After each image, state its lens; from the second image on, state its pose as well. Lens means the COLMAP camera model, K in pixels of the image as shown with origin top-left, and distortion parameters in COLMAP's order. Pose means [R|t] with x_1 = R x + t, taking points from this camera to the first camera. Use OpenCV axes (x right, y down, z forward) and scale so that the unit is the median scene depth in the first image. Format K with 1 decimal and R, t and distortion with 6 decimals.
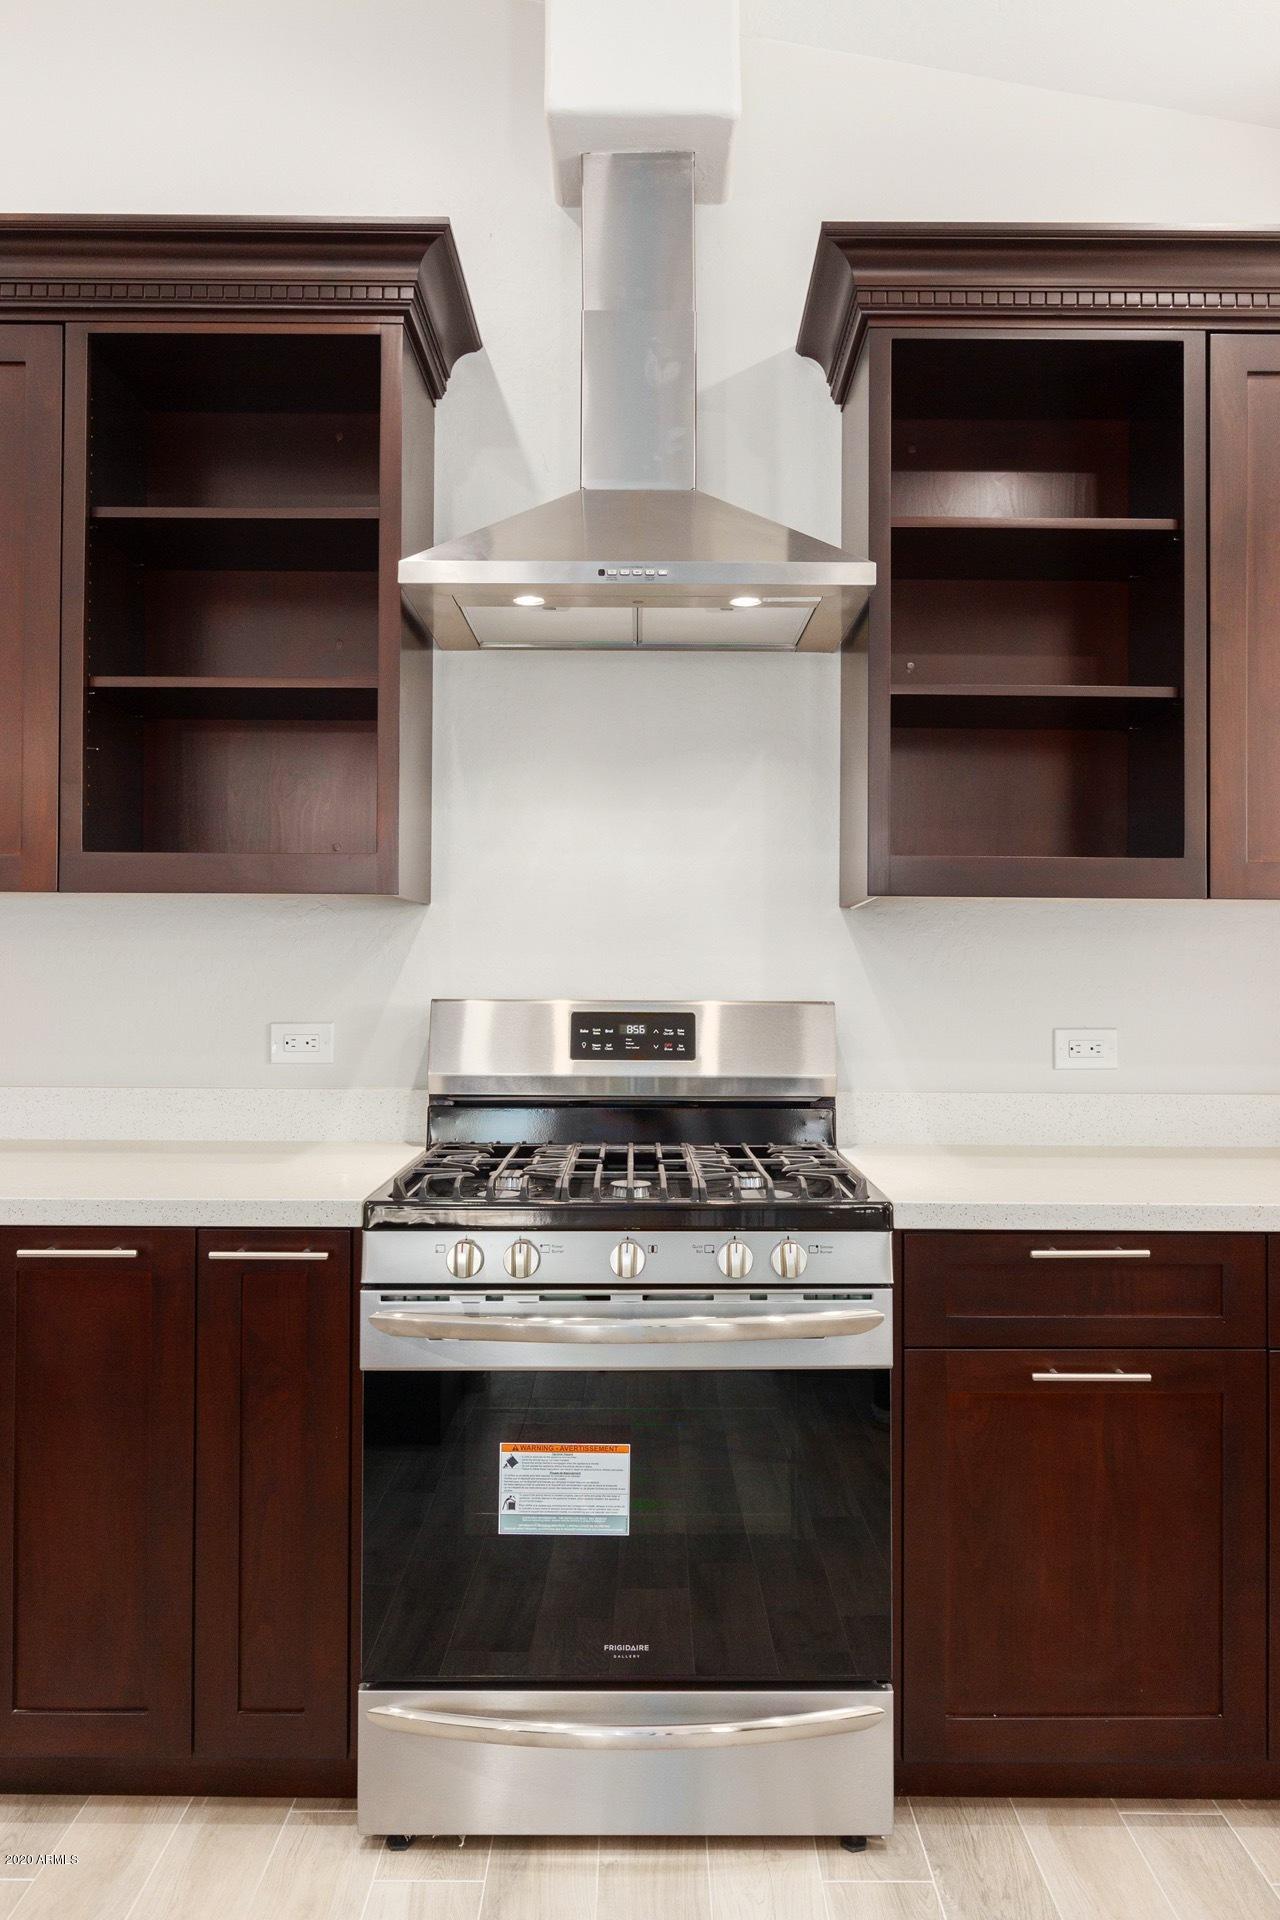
lens RADIAL K [[1351.8, 0, 649.2], [0, 1351.8, 955.8], [0, 0, 1]] dist [0.000908, -0.005294]
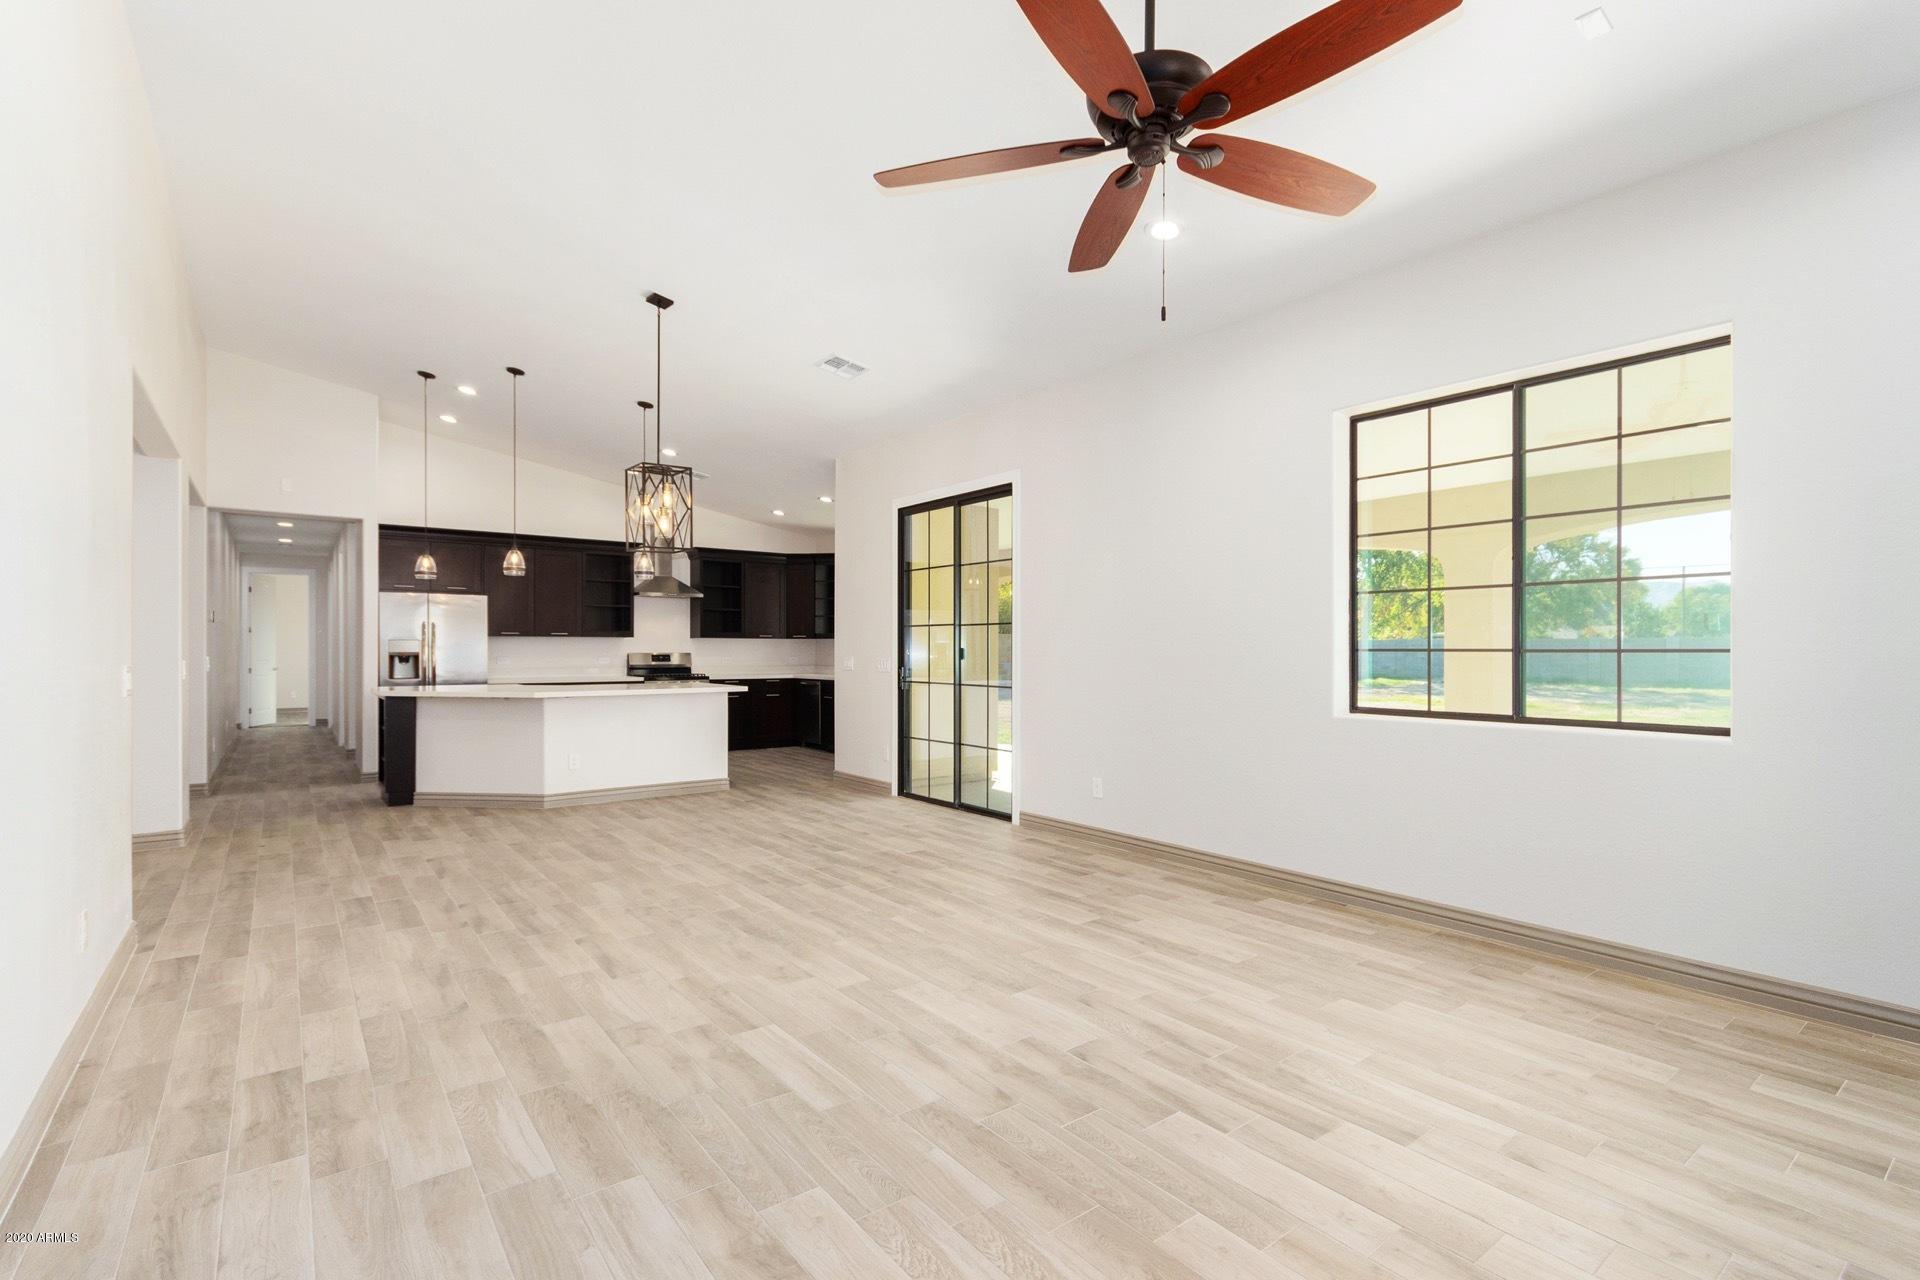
lens RADIAL K [[882.8, 0, 964.8], [0, 882.8, 648.5], [0, 0, 1]] dist [0.005457, 0.001035]
pose [[0.793423, -0.004253, 0.608656, -1.642851], [-0.003638, 0.999925, 0.011729, -0.048662], [-0.608660, -0.011520, 0.793347, -3.727299]]
